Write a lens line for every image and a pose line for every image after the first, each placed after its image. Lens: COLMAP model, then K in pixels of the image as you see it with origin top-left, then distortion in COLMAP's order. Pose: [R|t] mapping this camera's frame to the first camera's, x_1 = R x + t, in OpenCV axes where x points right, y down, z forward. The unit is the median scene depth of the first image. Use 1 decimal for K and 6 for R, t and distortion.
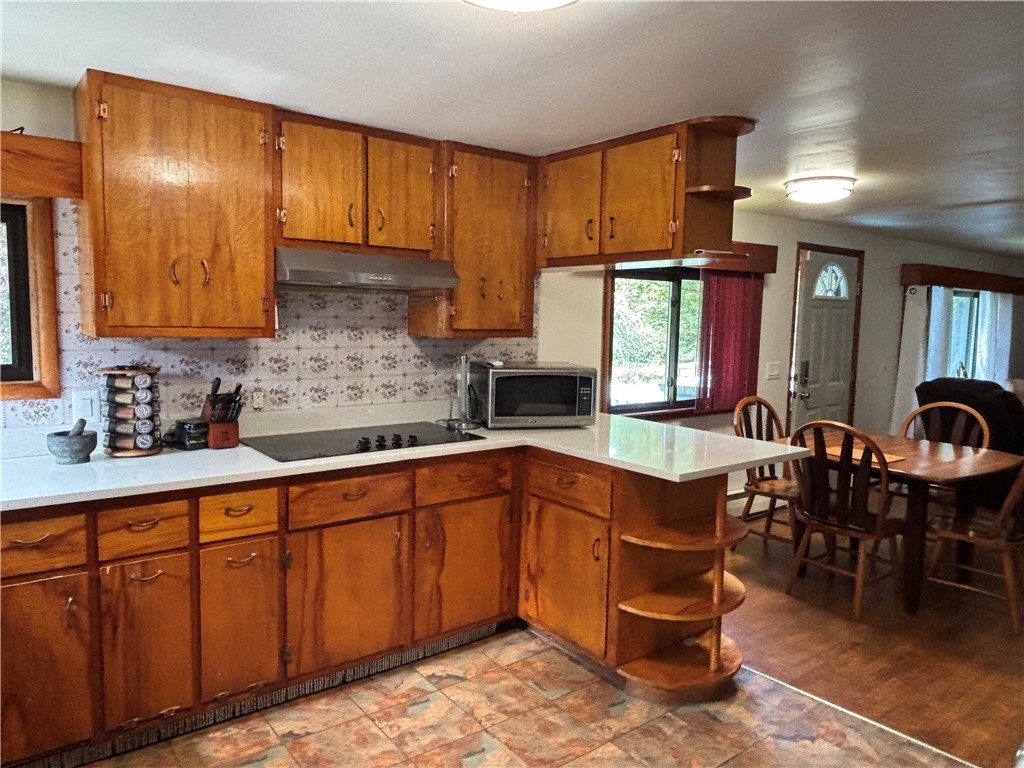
lens RADIAL K [[686.3, 0, 505.7], [0, 686.3, 383.2], [0, 0, 1]] dist [0.034265, -0.034384]
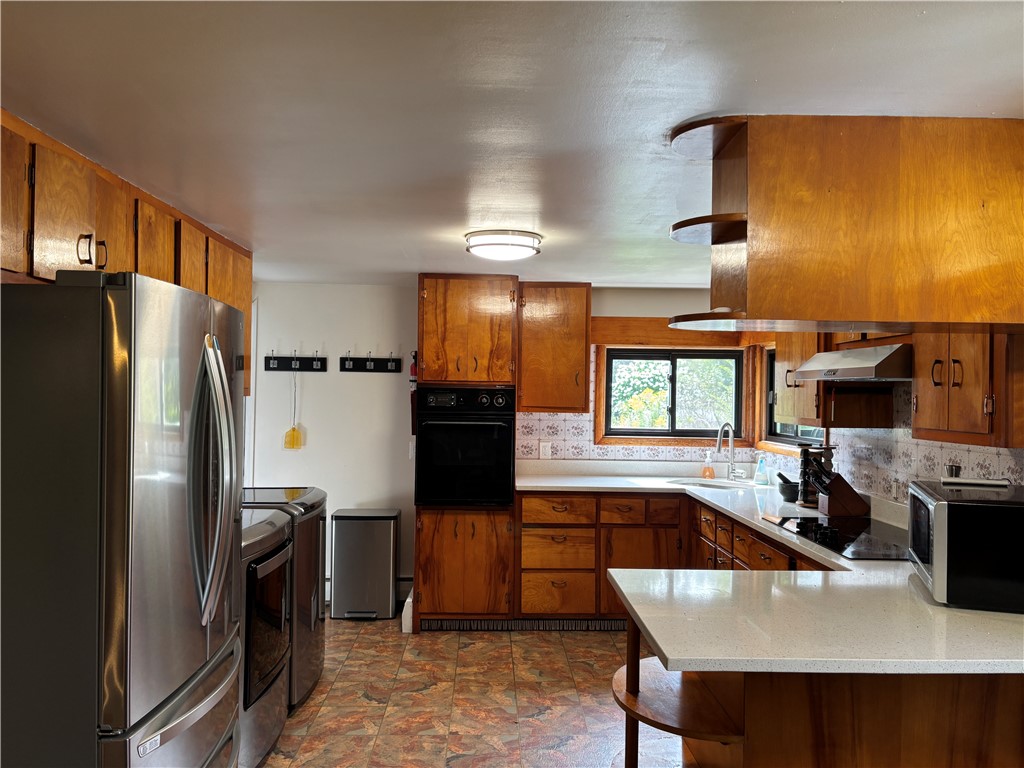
lens RADIAL K [[770.2, 0, 519.9], [0, 770.2, 397.1], [0, 0, 1]] dist [0.051291, -0.043489]
pose [[-0.568951, -0.024089, -0.822018, 1.063287], [-0.108617, 0.993015, 0.046078, -0.122126], [0.815167, 0.115502, -0.567594, 1.312183]]
